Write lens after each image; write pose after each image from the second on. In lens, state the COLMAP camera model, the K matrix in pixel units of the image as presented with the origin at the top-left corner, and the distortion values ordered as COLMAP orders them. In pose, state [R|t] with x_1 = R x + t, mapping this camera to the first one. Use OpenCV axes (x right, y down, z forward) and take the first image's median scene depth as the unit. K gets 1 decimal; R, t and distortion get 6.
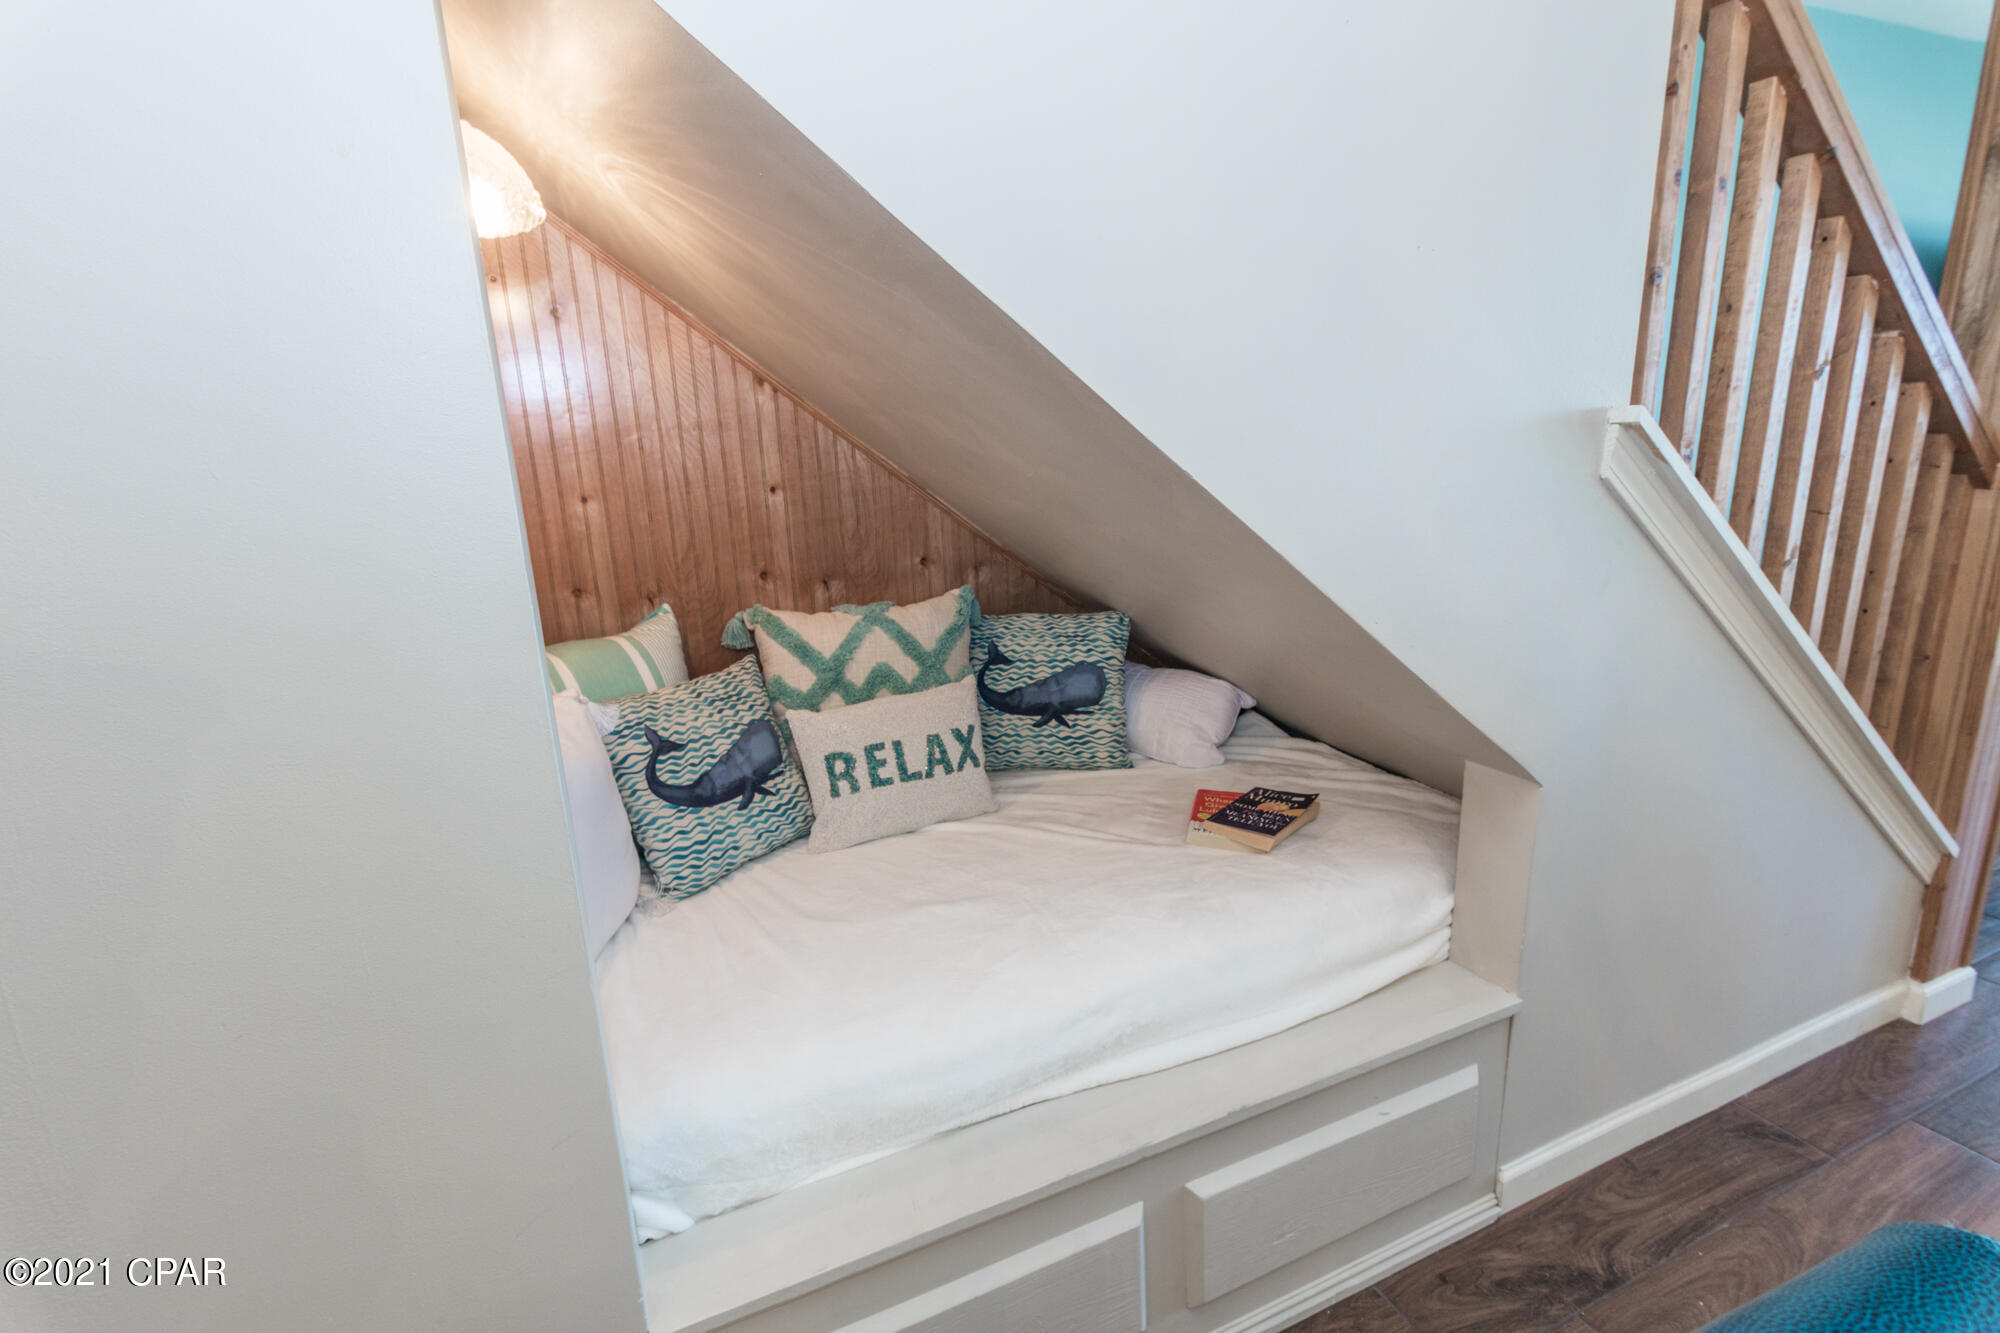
lens RADIAL K [[931.2, 0, 995.8], [0, 931.2, 660.4], [0, 0, 1]] dist [-0.001267, -0.000225]
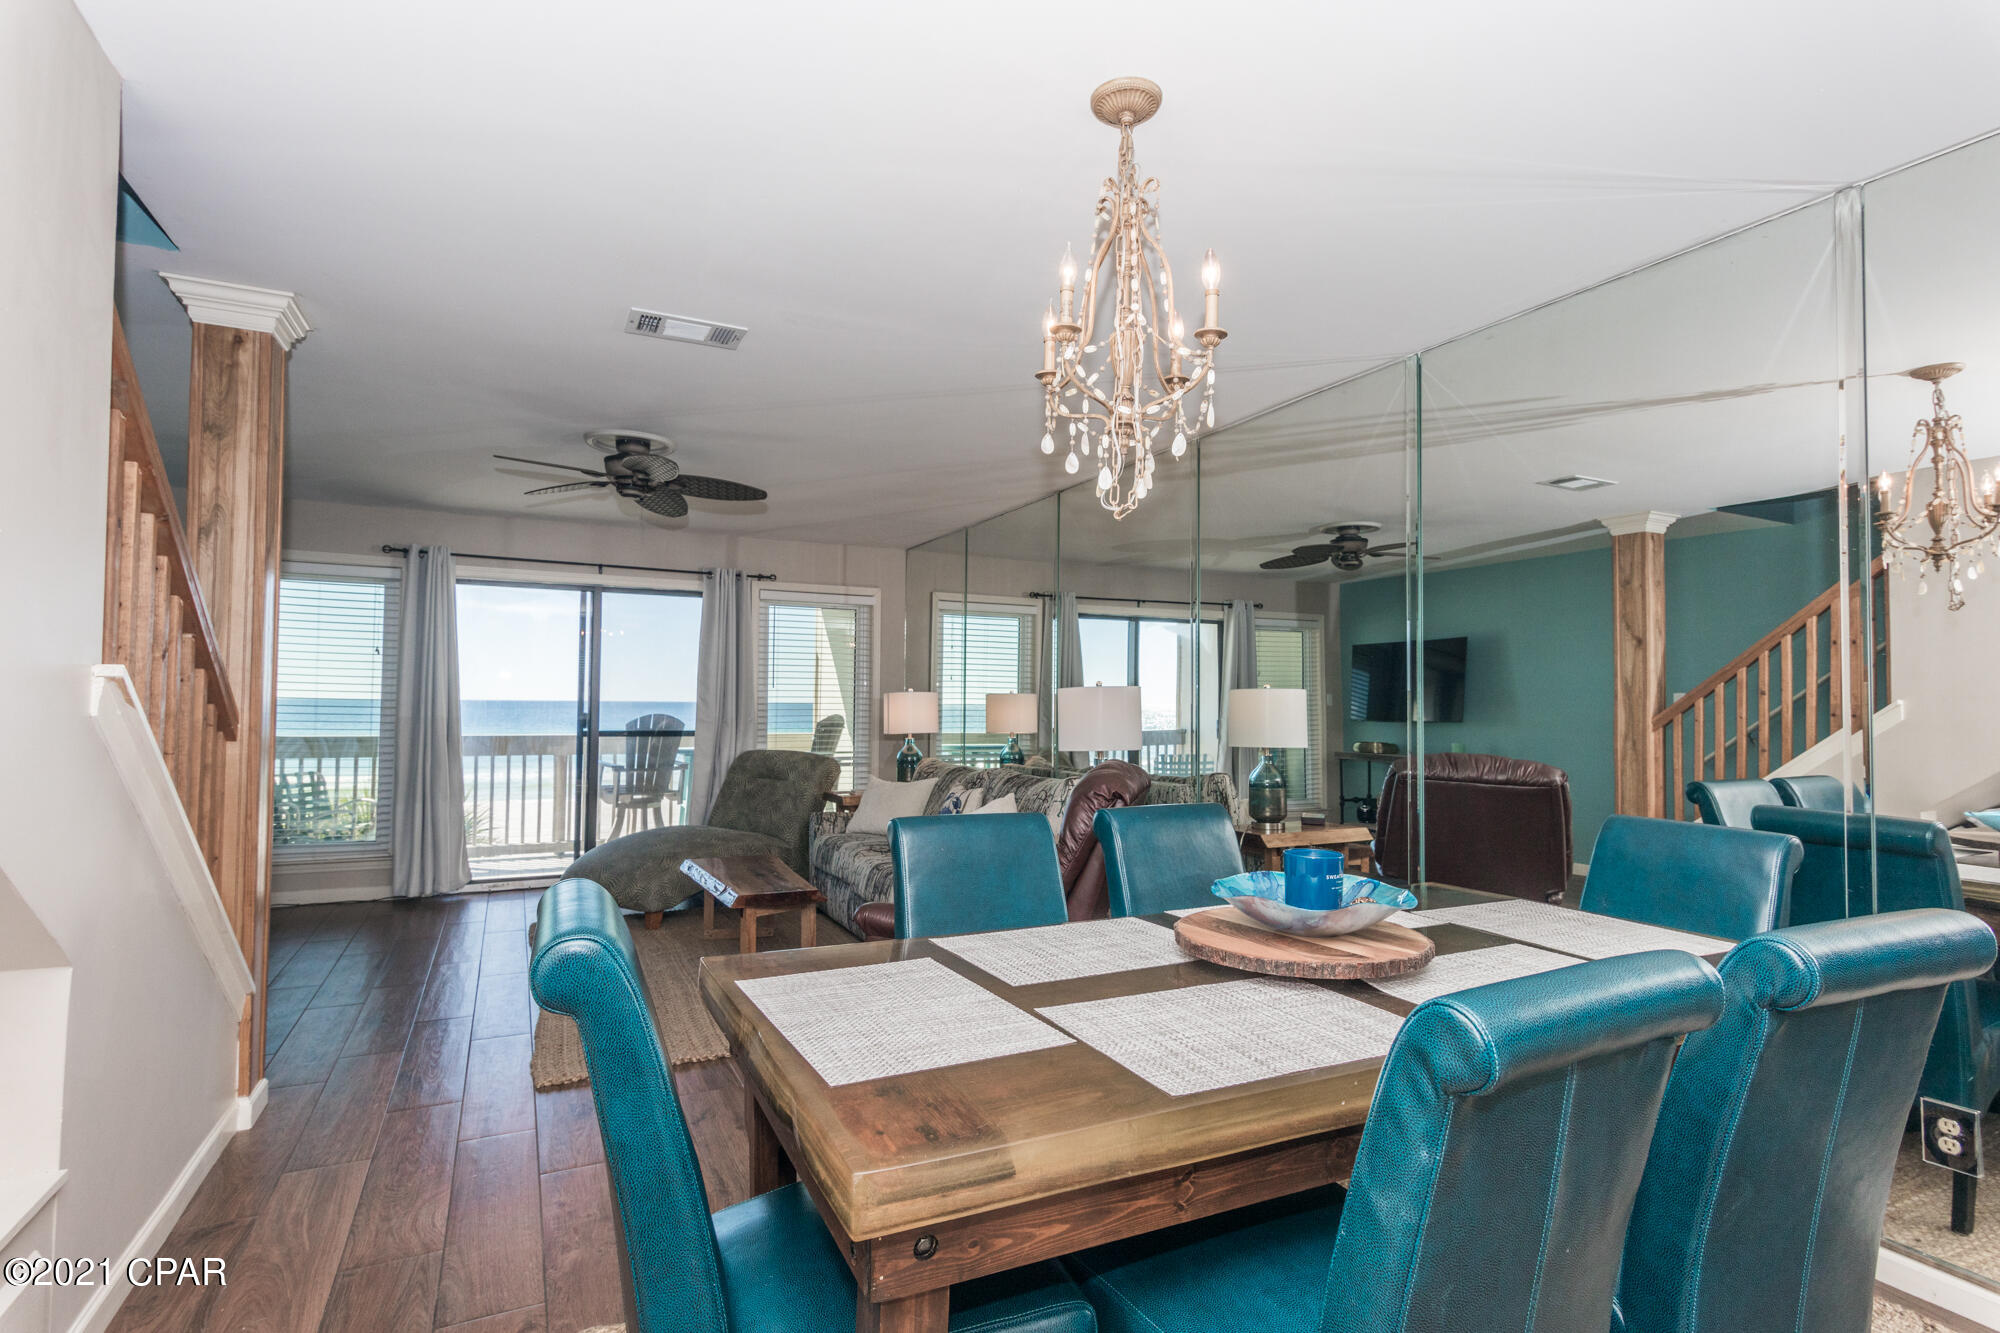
lens RADIAL K [[974.5, 0, 1000.2], [0, 974.5, 668.5], [0, 0, 1]] dist [0.000274, 0.000401]
pose [[-0.044314, 0.075414, 0.996167, -0.549774], [0.235210, 0.969903, -0.062963, 0.090796], [-0.970934, 0.231518, -0.060719, -0.136859]]
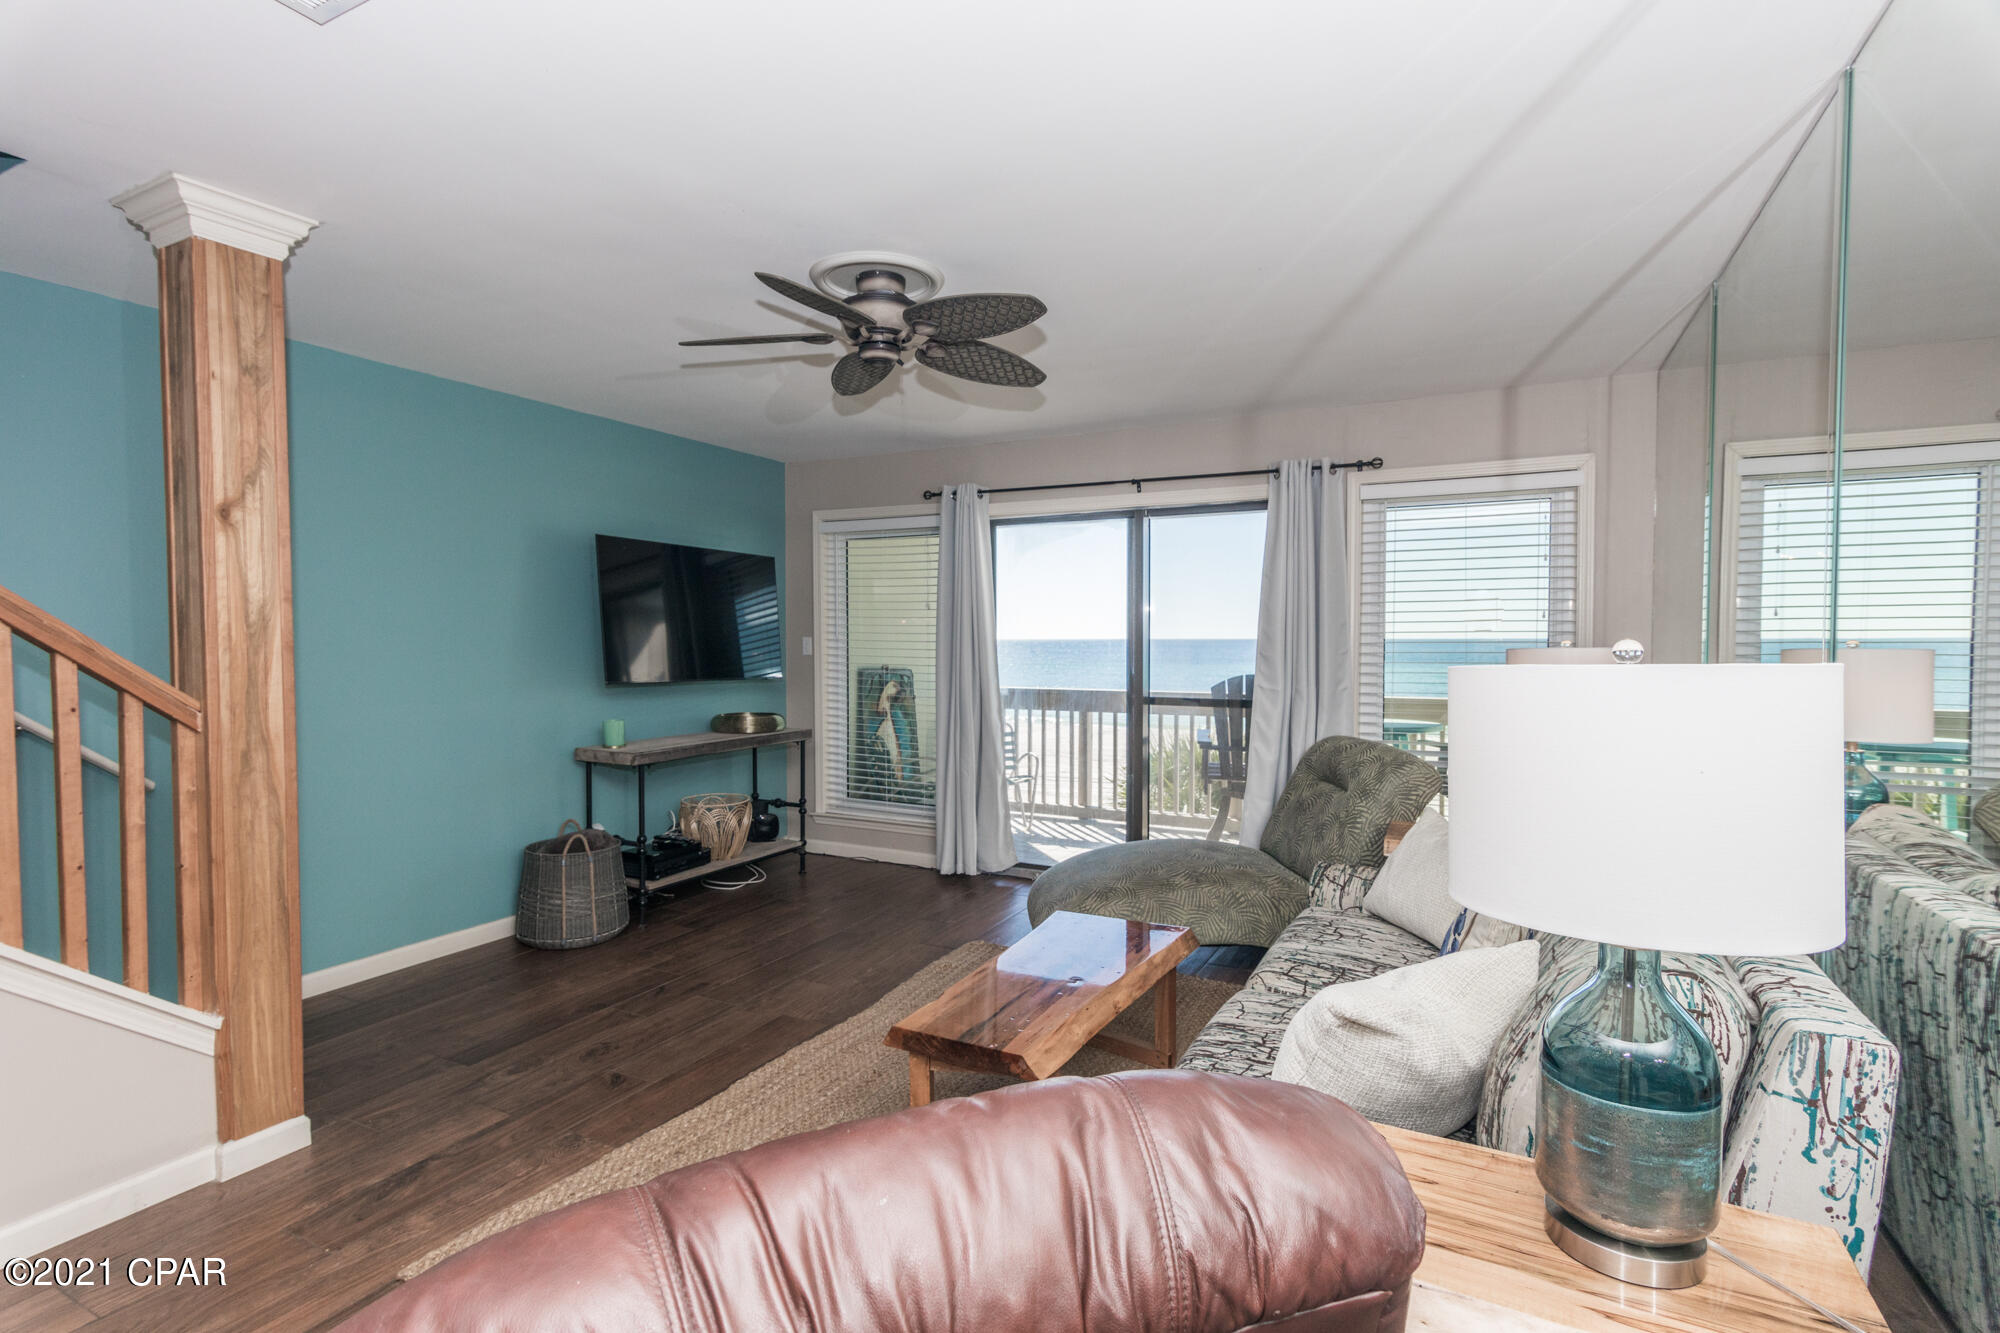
lens RADIAL K [[963.3, 0, 989.5], [0, 963.3, 671.5], [0, 0, 1]] dist [-0.000981, 0.000156]
pose [[0.782397, 0.018644, 0.622501, 1.015826], [0.120560, 0.976110, -0.180761, 0.108947], [-0.611000, 0.216476, 0.761458, -0.683721]]
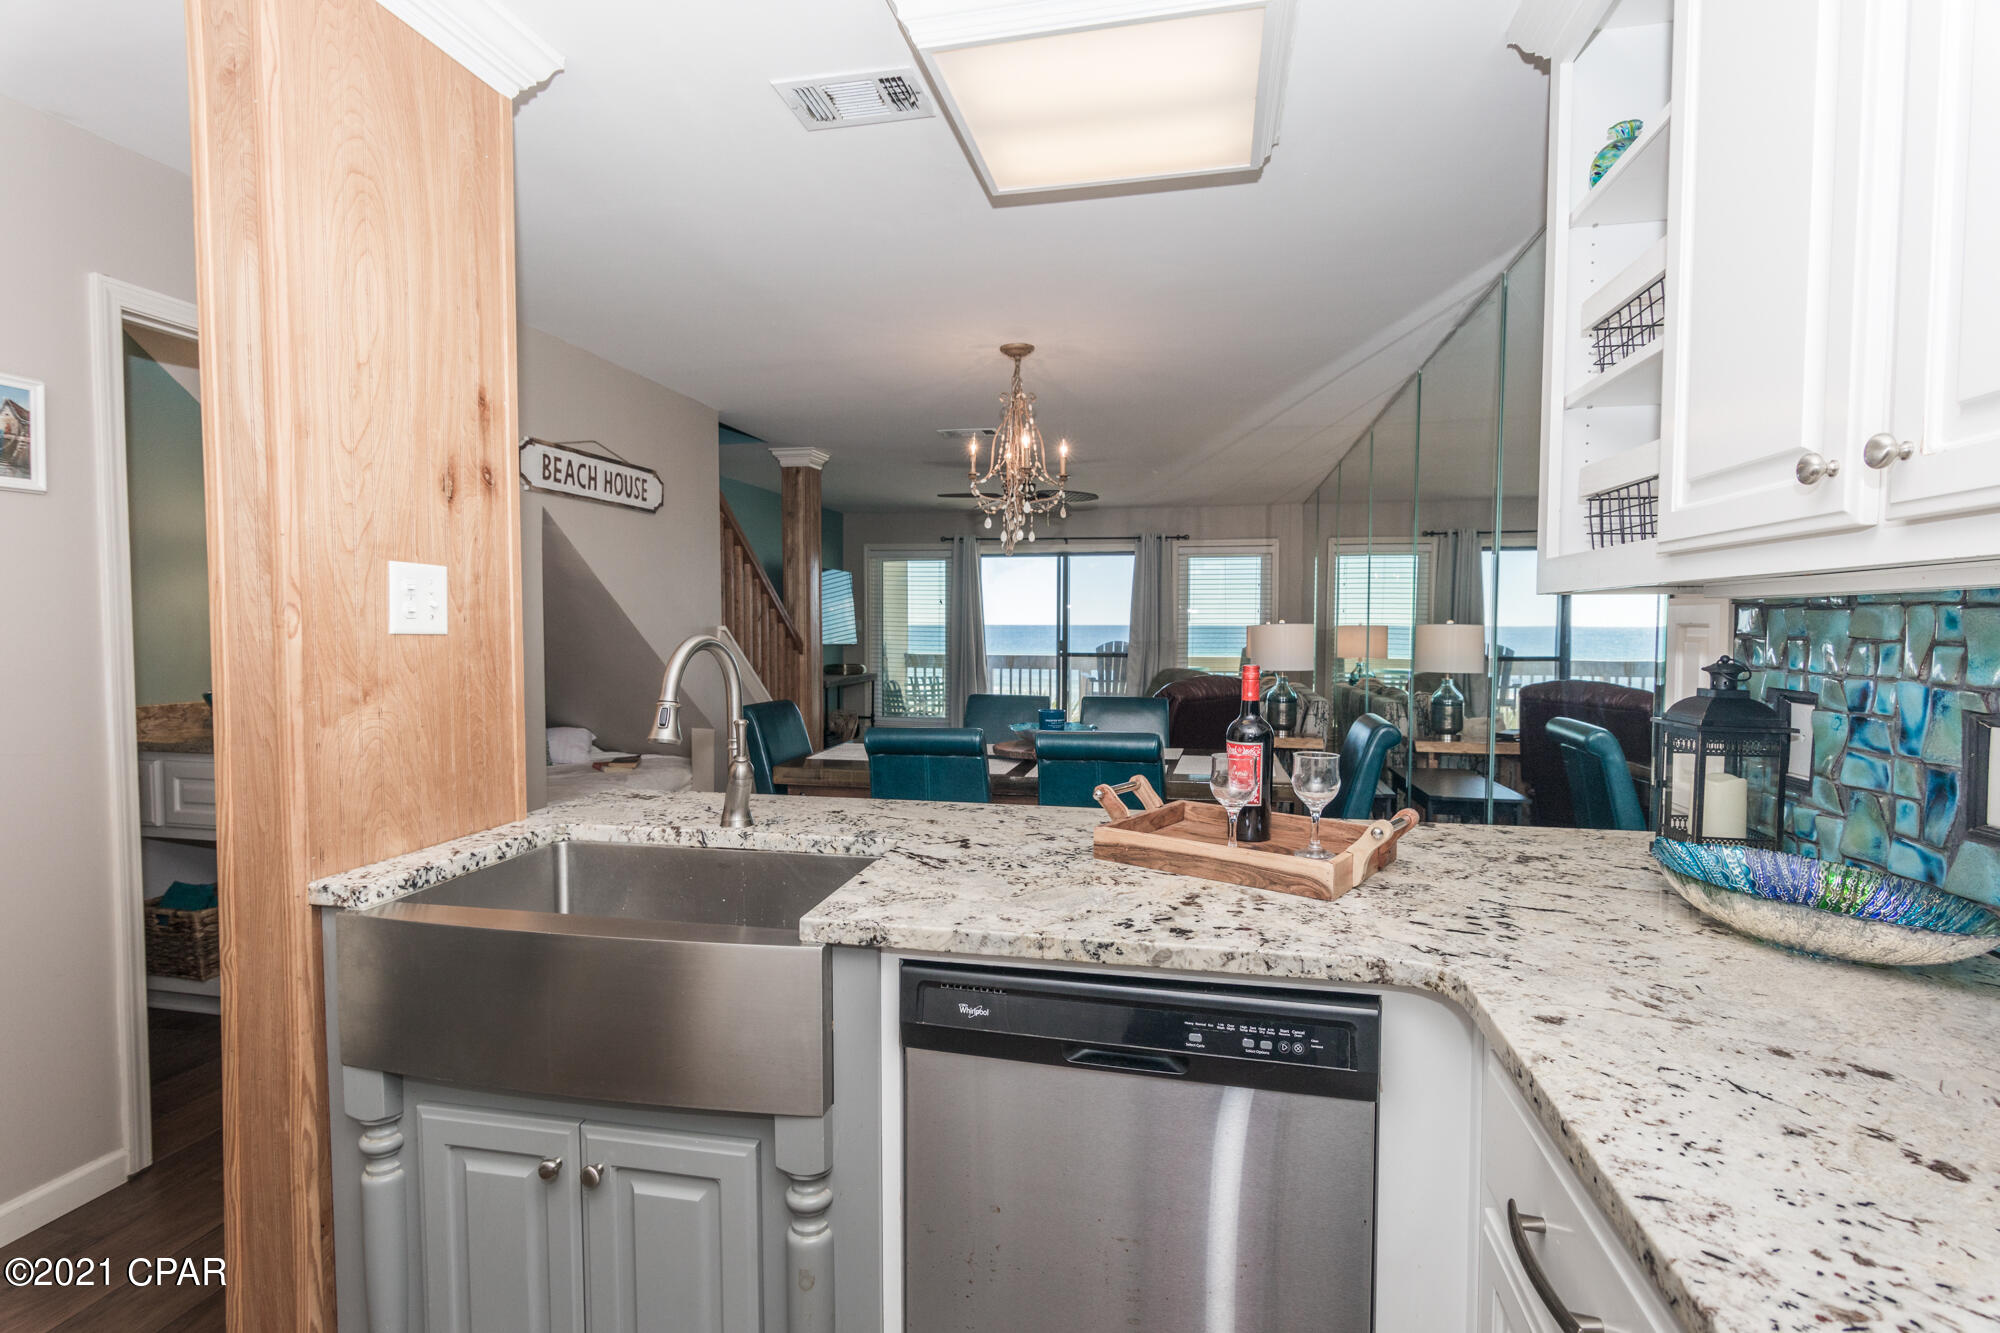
lens RADIAL K [[974.5, 0, 1000.2], [0, 974.5, 668.5], [0, 0, 1]] dist [0.000274, 0.000401]
pose [[0.582887, 0.004697, 0.812540, -1.312691], [0.171281, 0.976804, -0.128517, 0.419529], [-0.794296, 0.214083, 0.568562, -1.483737]]
